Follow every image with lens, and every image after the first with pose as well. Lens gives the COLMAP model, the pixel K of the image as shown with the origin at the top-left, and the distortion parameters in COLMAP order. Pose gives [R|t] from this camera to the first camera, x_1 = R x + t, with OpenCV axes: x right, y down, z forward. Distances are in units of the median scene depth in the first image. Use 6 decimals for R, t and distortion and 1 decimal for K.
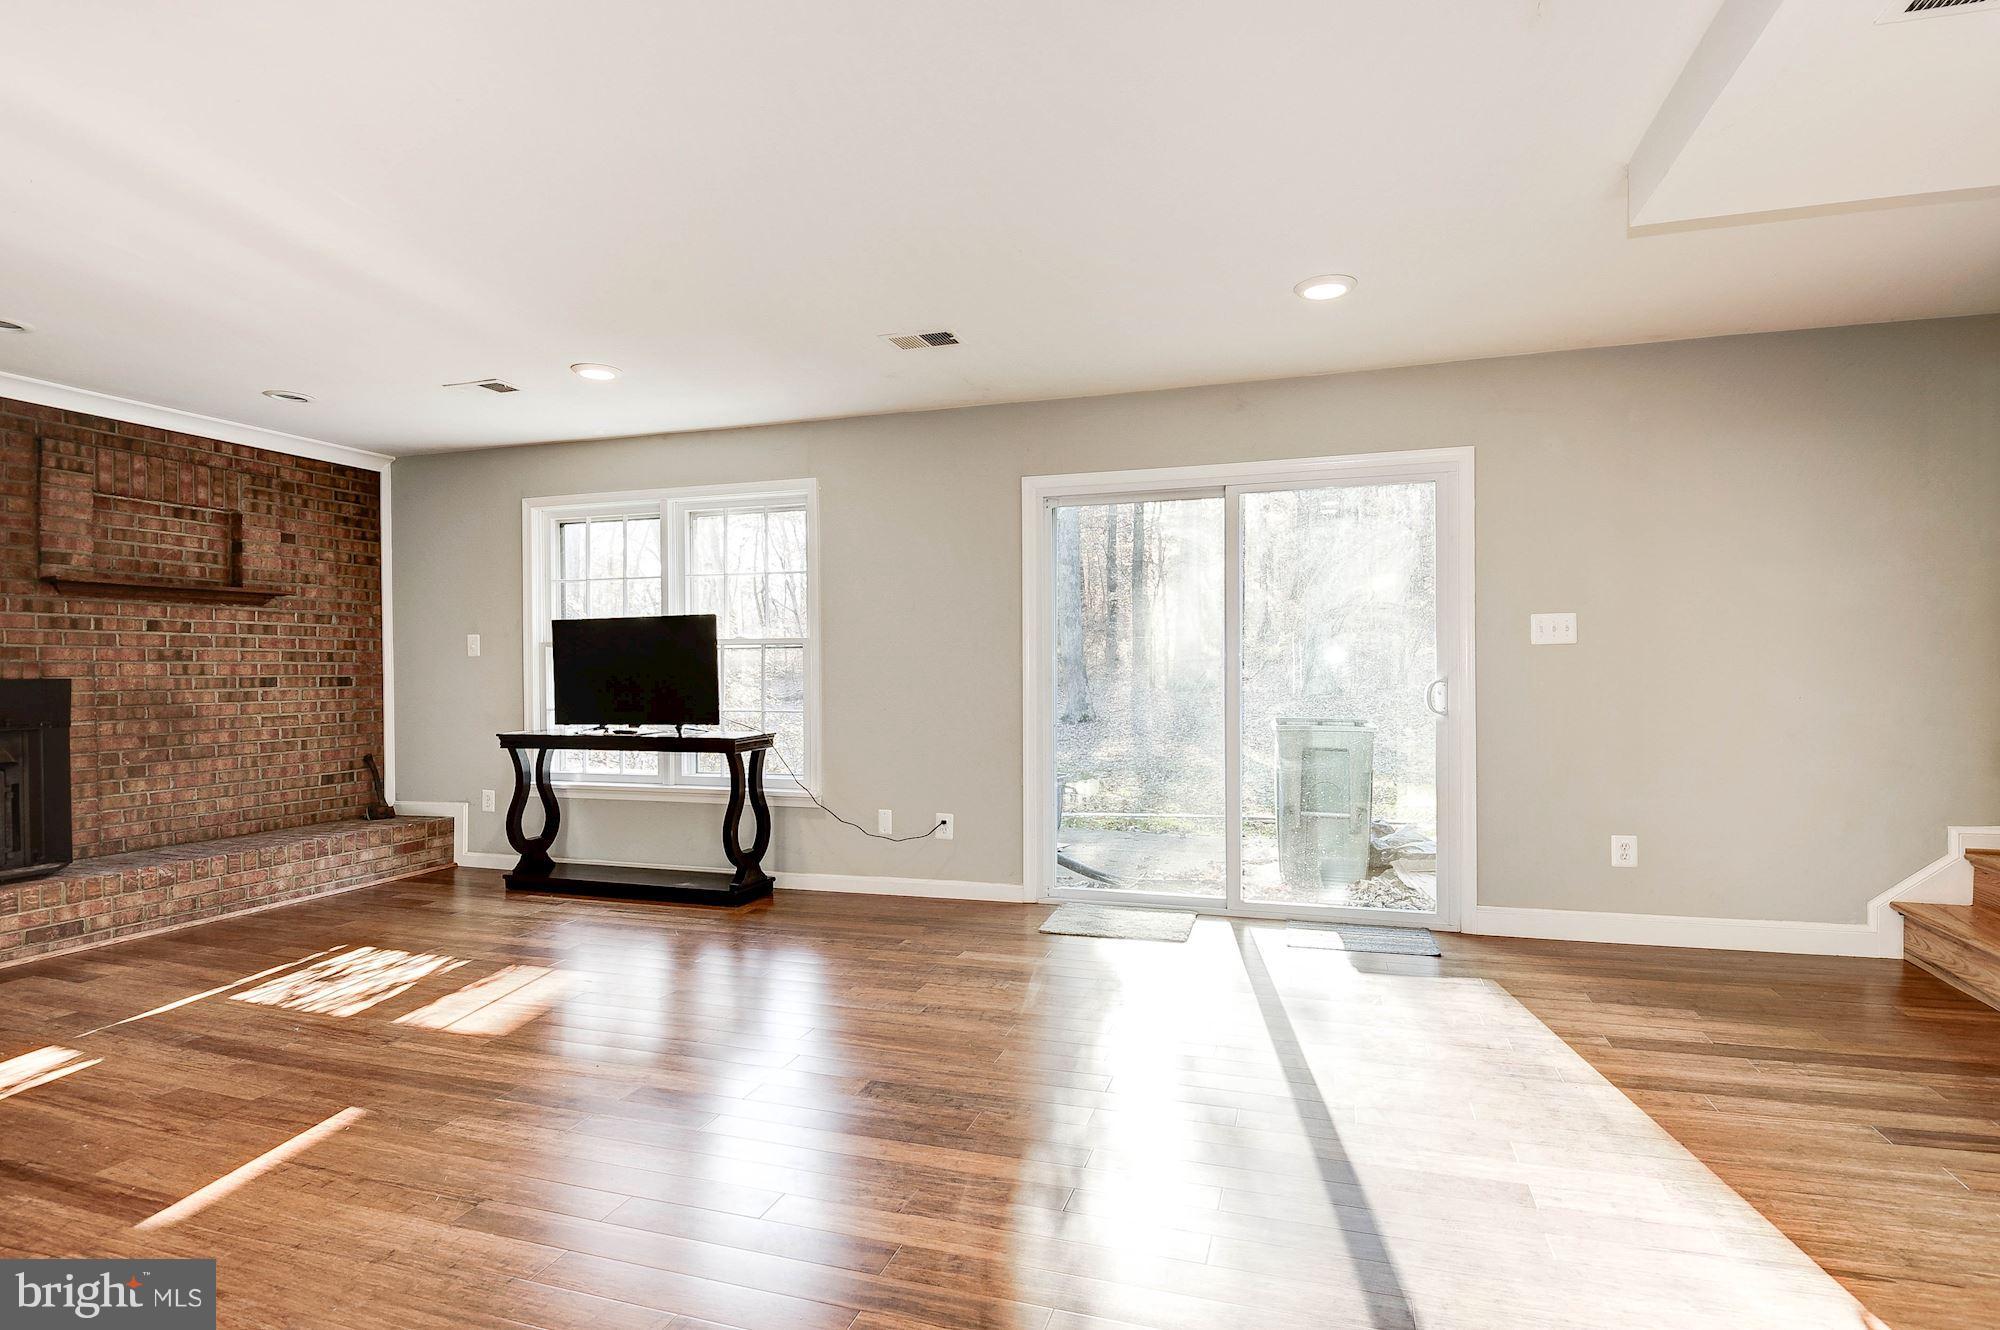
lens RADIAL K [[988.3, 0, 1001.4], [0, 988.3, 659.5], [0, 0, 1]] dist [-0.005602, -0.015501]
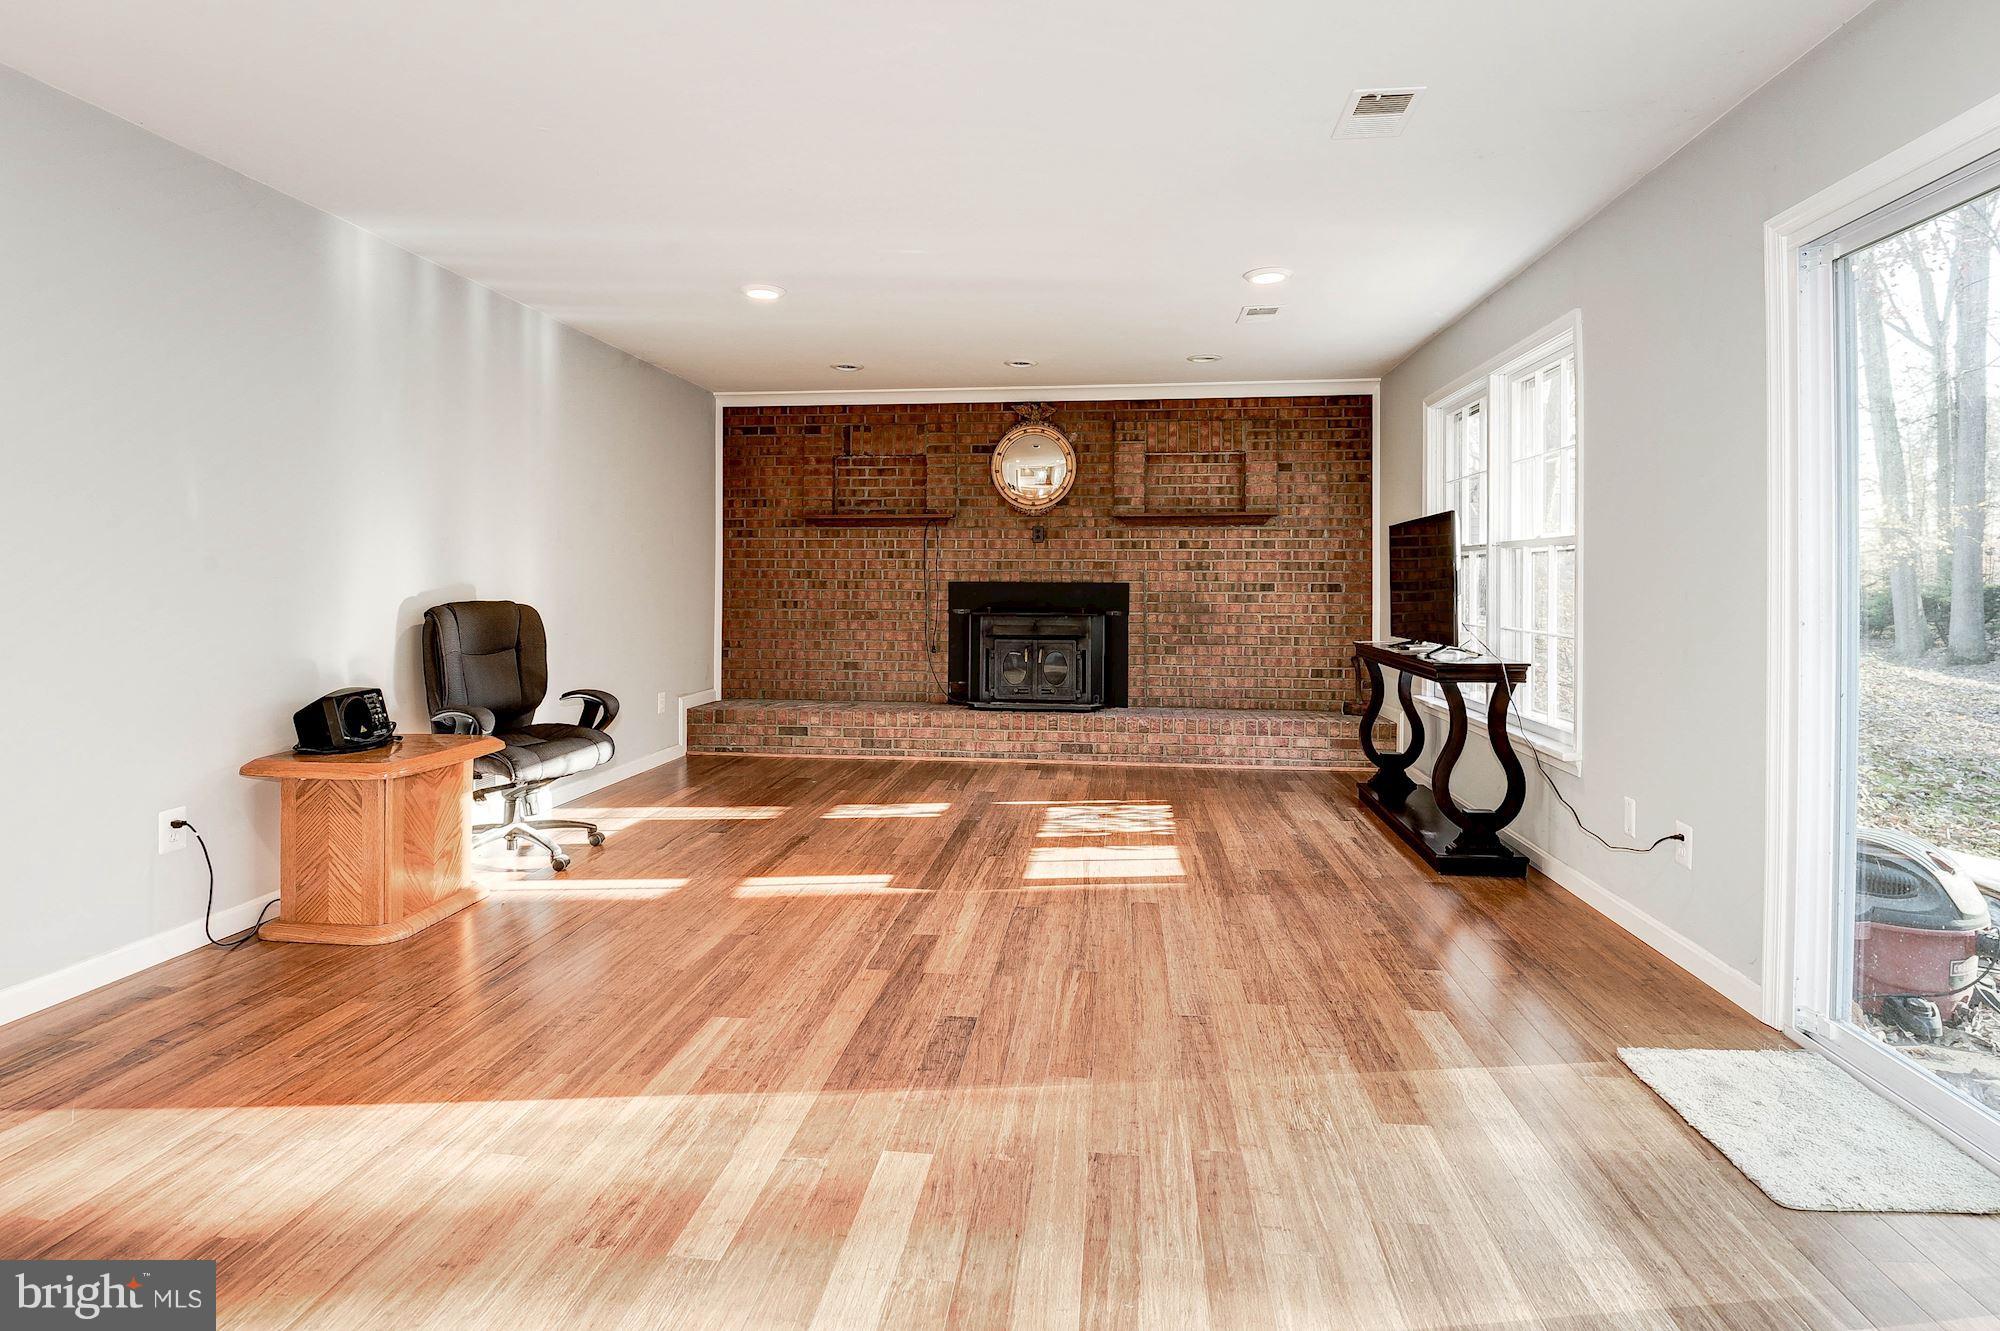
lens RADIAL K [[1008.4, 0, 997.5], [0, 1008.4, 564.6], [0, 0, 1]] dist [0.000347, -0.000090]
pose [[0.180417, -0.008324, -0.983555, 0.457111], [0.004827, 0.999960, -0.007577, 0.002819], [0.983578, -0.003380, 0.180450, 0.475888]]
